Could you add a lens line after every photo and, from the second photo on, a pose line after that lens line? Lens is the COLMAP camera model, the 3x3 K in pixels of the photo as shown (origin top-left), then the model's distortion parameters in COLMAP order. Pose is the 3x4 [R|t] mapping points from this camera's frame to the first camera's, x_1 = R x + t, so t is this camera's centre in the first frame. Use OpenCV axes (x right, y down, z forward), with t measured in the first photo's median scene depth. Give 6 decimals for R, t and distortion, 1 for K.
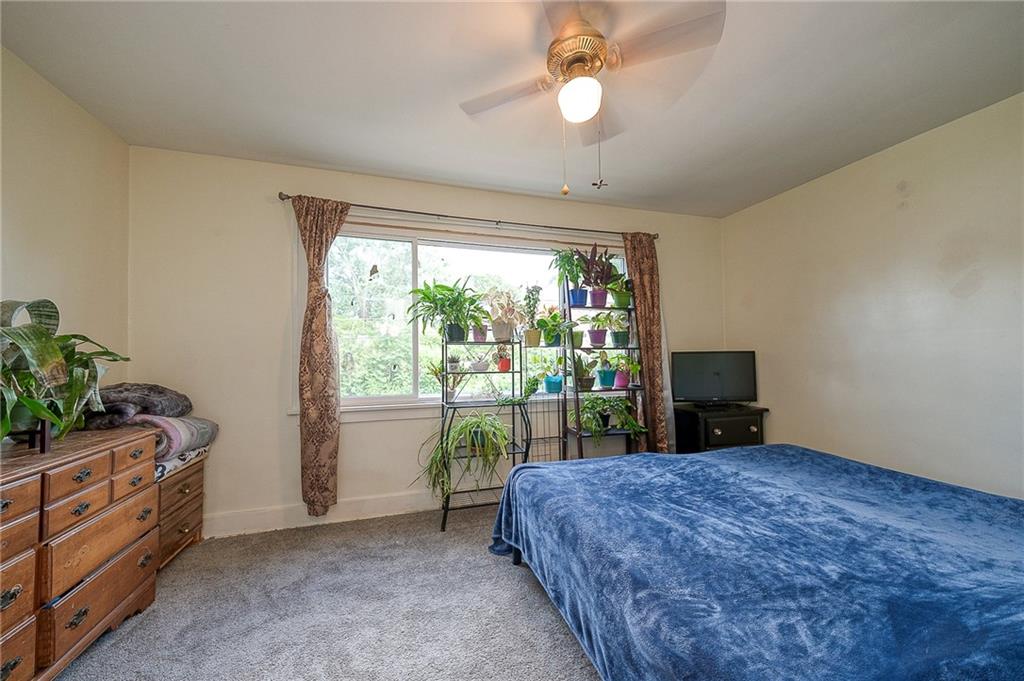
lens RADIAL K [[361.5, 0, 512.0], [0, 361.5, 340.5], [0, 0, 1]] dist [-0.000209, -0.000058]
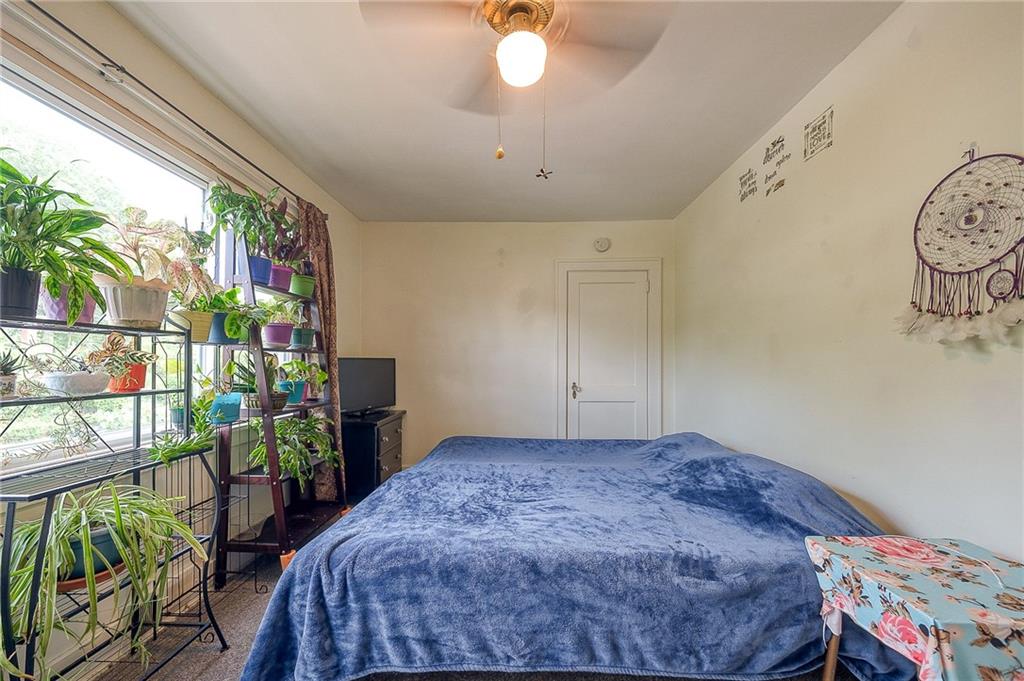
lens RADIAL K [[380.7, 0, 512.2], [0, 380.7, 345.3], [0, 0, 1]] dist [0.062343, 0.000021]
pose [[0.324120, 0.051199, 0.944630, -0.361604], [-0.047467, 0.998157, -0.037814, 0.021640], [-0.944825, -0.032583, 0.325952, 0.381149]]
